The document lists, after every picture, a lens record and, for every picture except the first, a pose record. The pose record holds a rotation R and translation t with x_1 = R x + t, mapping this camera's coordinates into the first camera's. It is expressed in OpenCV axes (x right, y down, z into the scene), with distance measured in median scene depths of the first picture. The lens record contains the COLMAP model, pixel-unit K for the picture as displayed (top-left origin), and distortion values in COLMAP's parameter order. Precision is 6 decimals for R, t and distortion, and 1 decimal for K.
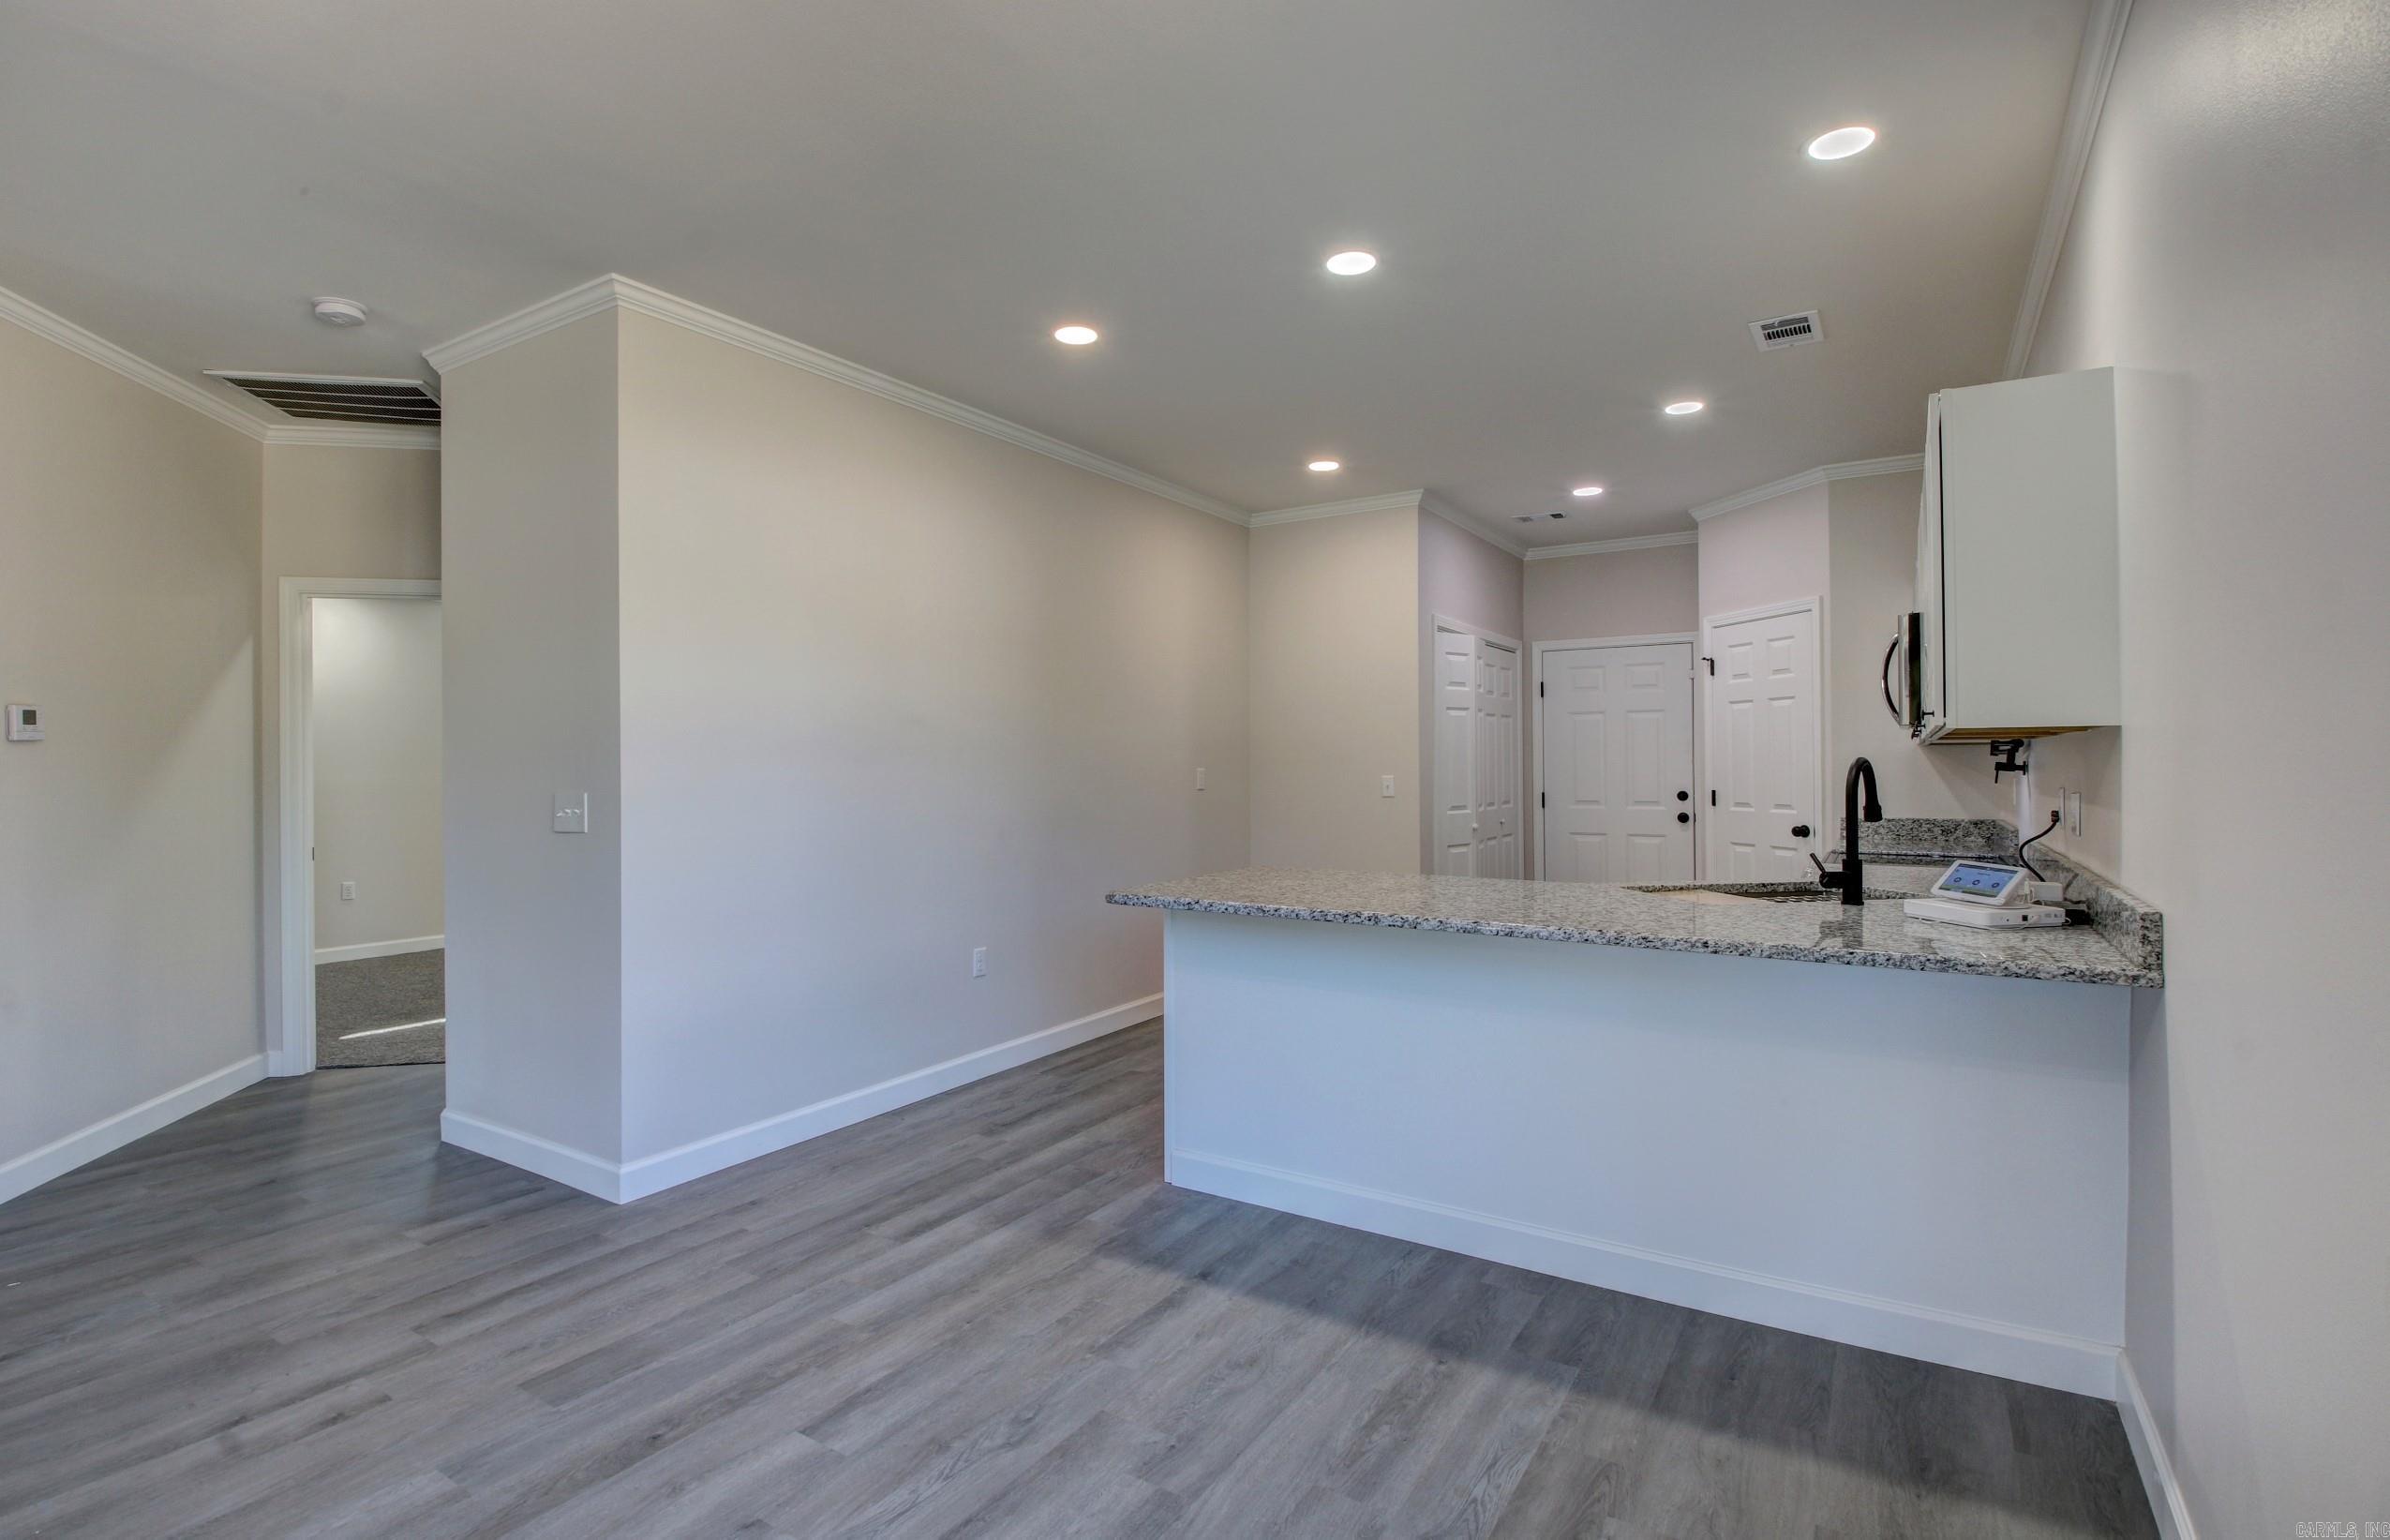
lens RADIAL K [[1128.8, 0, 1146.9], [0, 1128.8, 759.0], [0, 0, 1]] dist [0.000902, -0.000222]
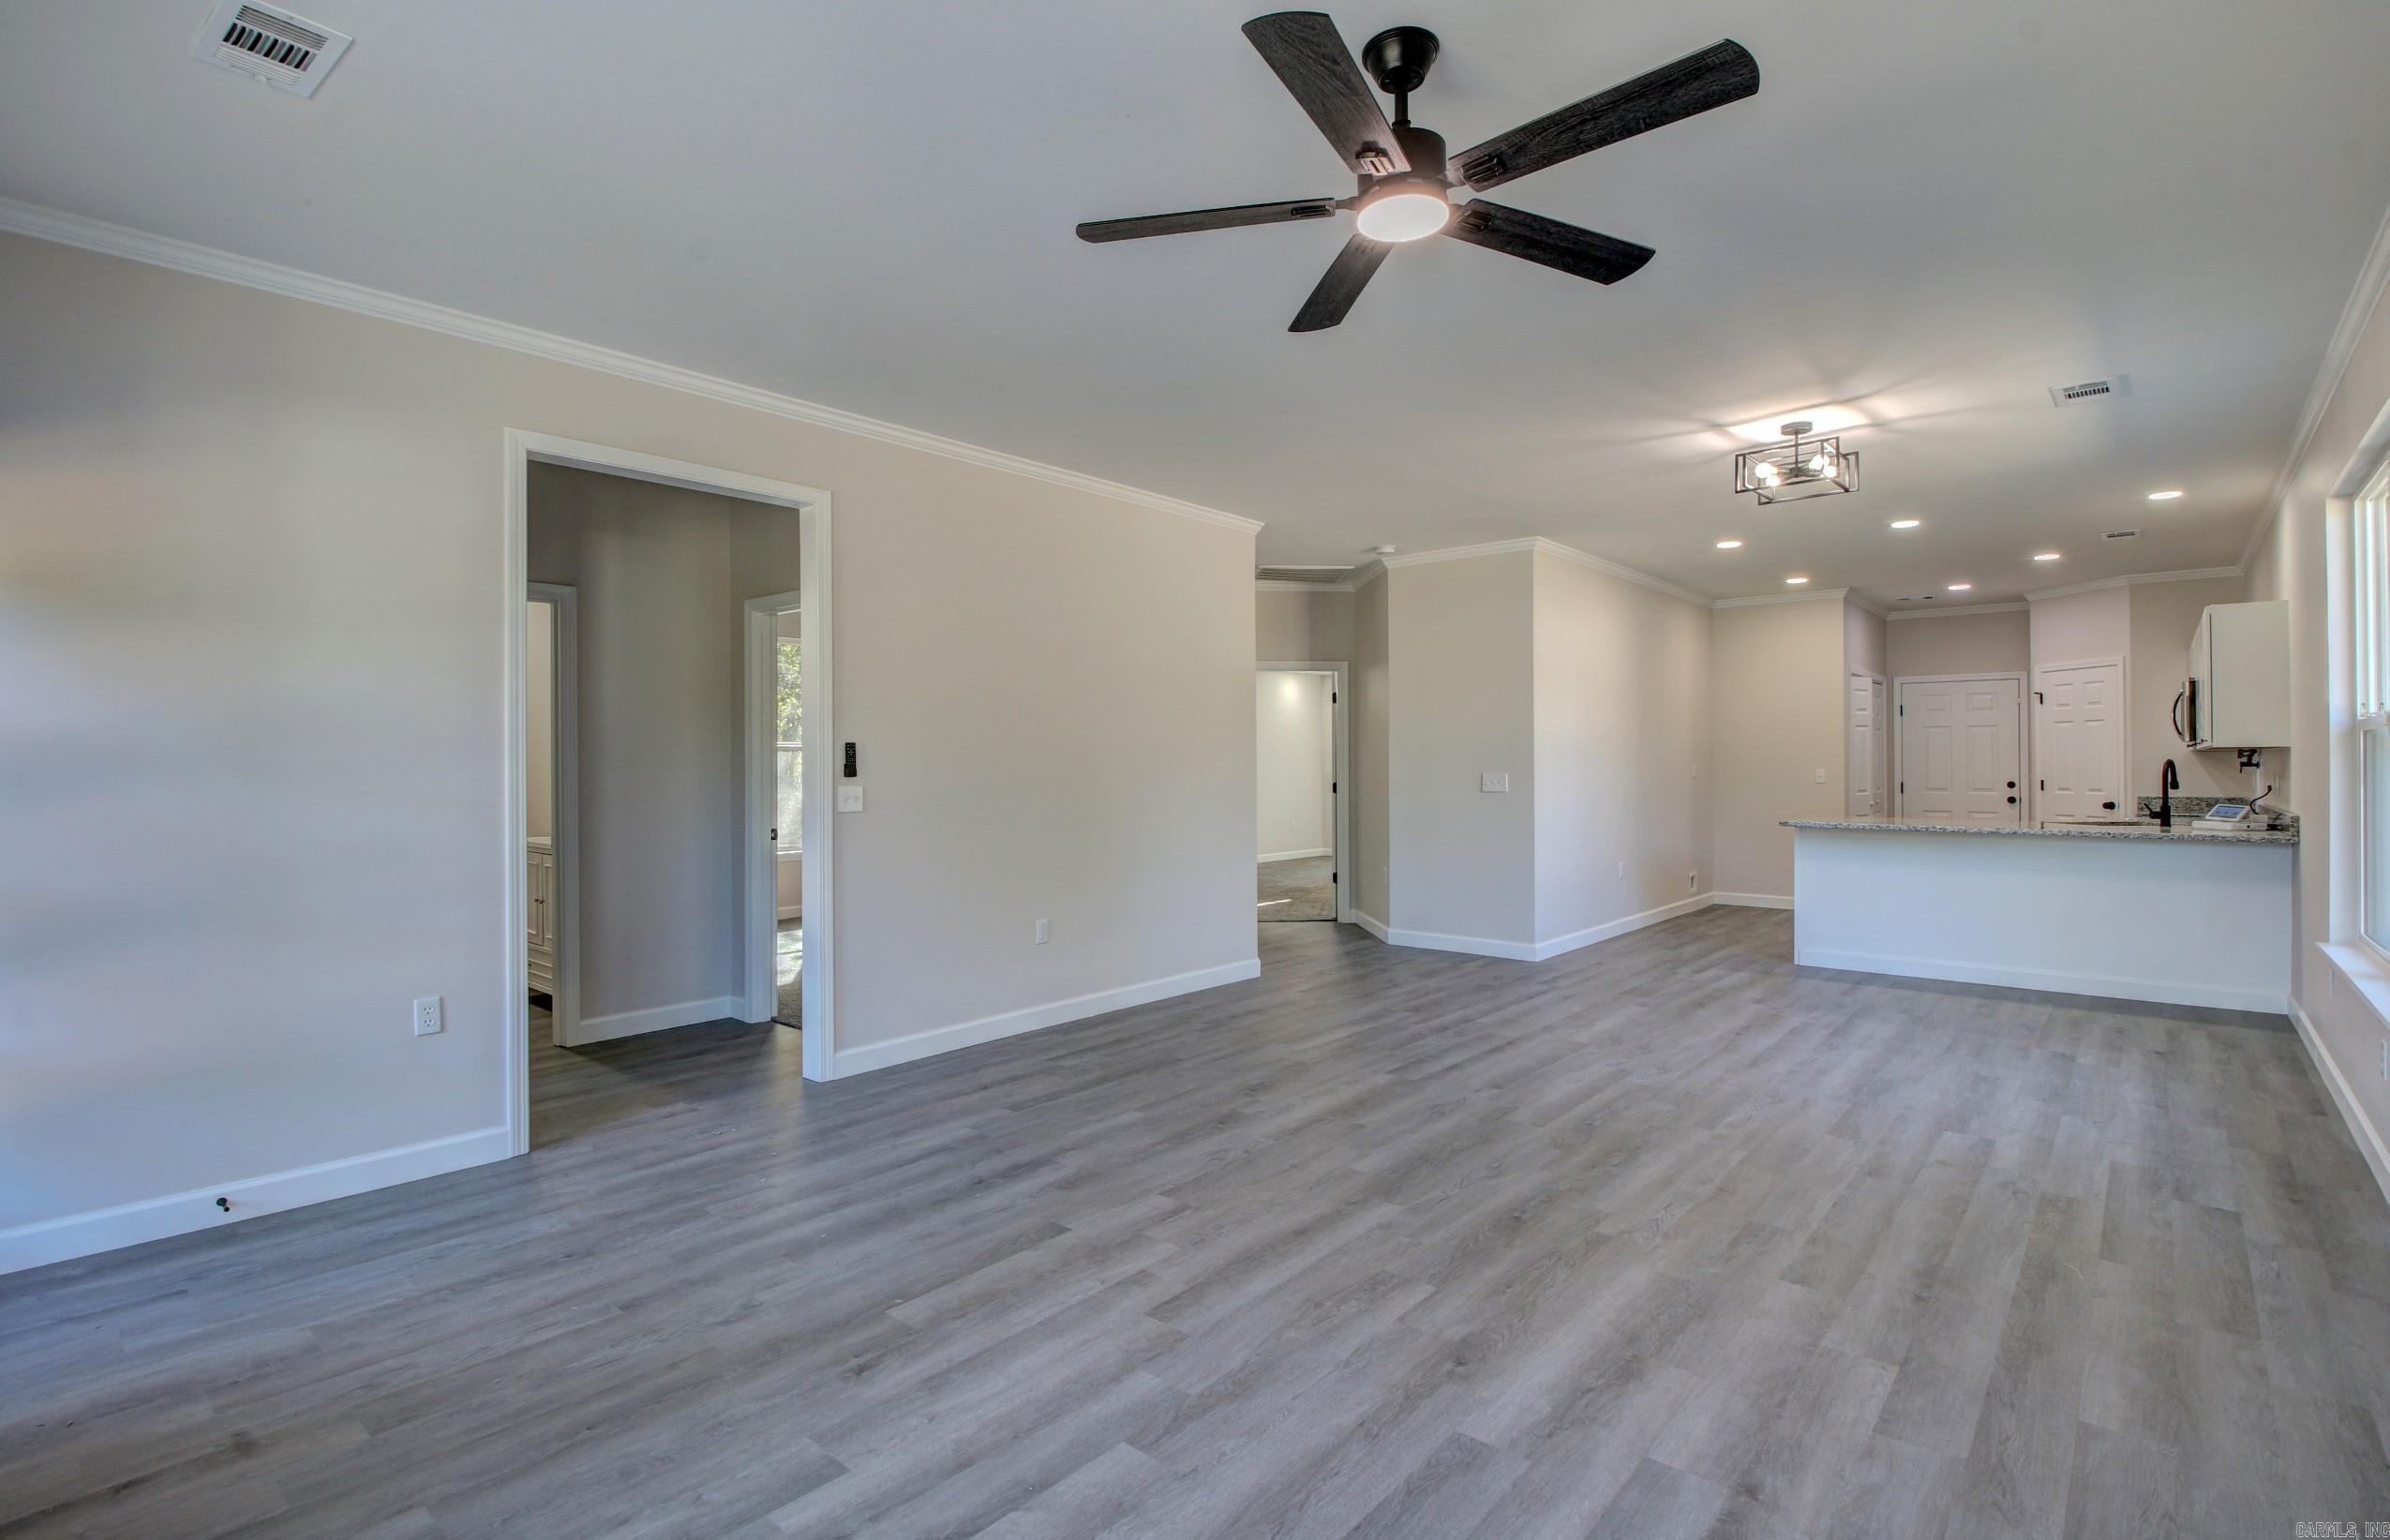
lens RADIAL K [[1111.2, 0, 1205.1], [0, 1111.2, 759.7], [0, 0, 1]] dist [-0.000306, 0.000065]
pose [[0.992994, 0.003596, -0.118112, -0.474697], [-0.003323, 0.999991, 0.002504, 0.000302], [0.118120, -0.002094, 0.992997, -0.665241]]
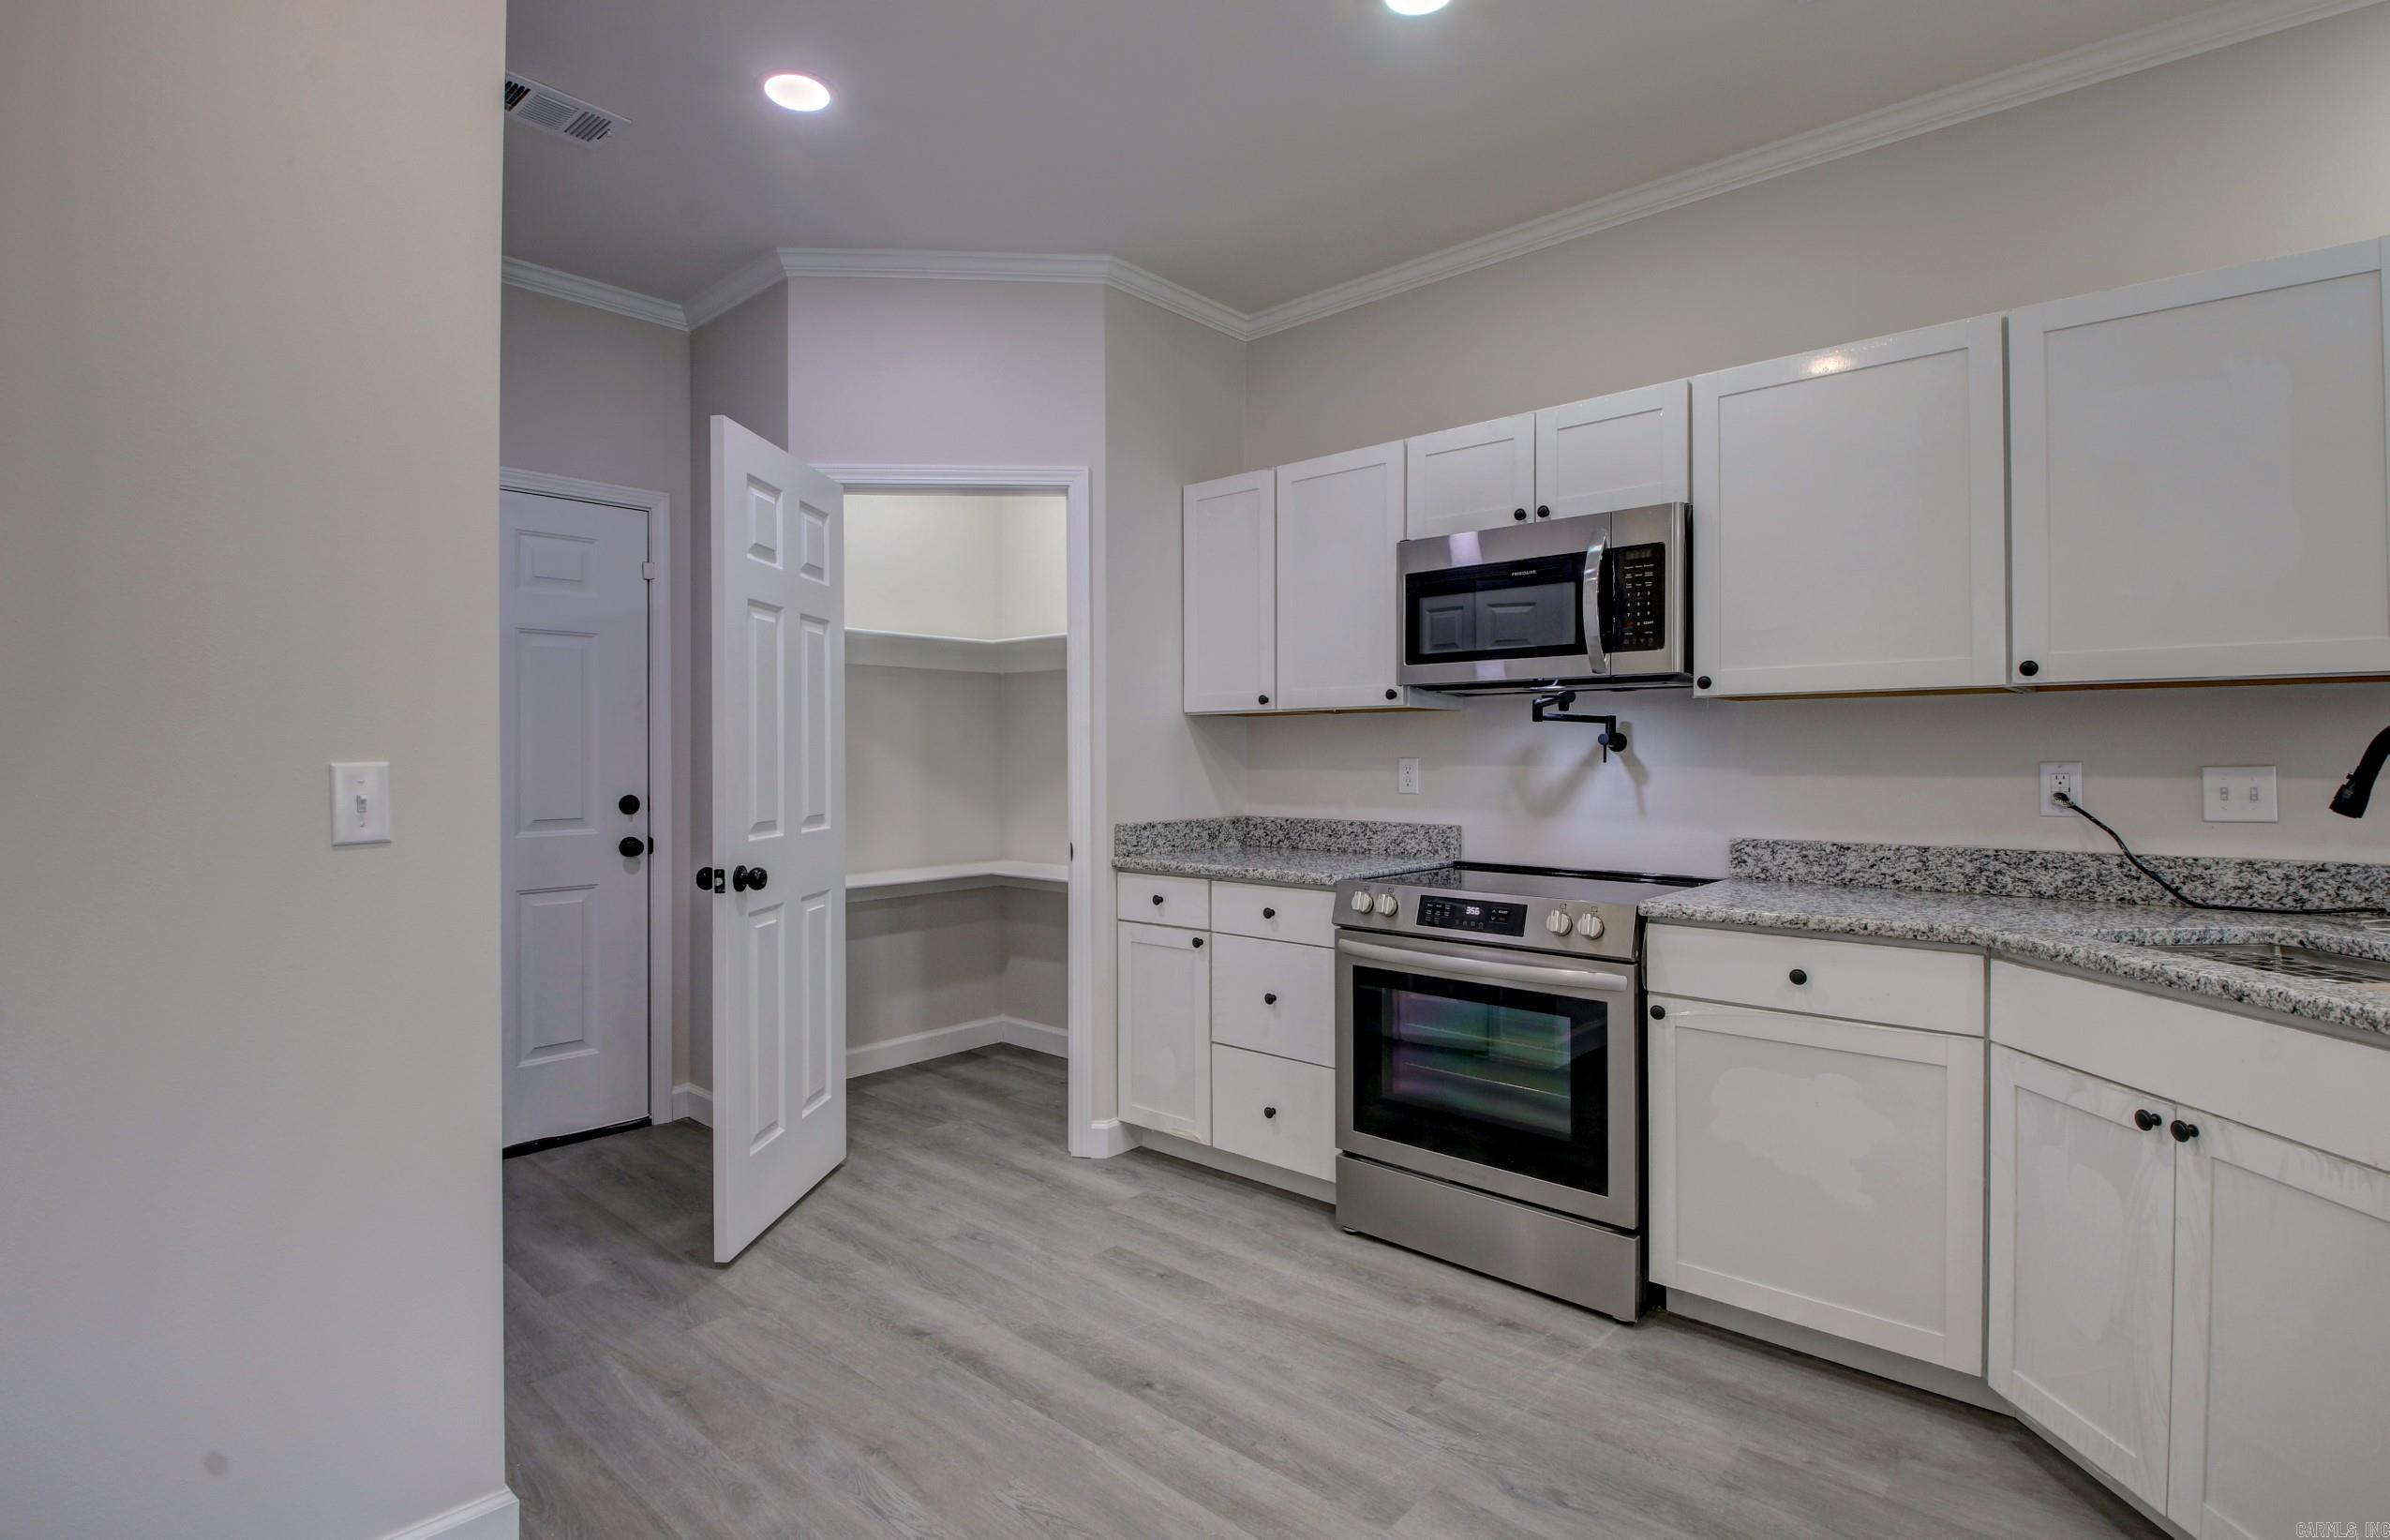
lens RADIAL K [[1111.2, 0, 1205.1], [0, 1111.2, 759.7], [0, 0, 1]] dist [-0.000306, 0.000065]
pose [[0.102962, 0.003264, 0.994680, -0.003912], [-0.003258, 0.999990, -0.002944, 0.015704], [-0.994680, -0.002937, 0.102971, 0.842946]]
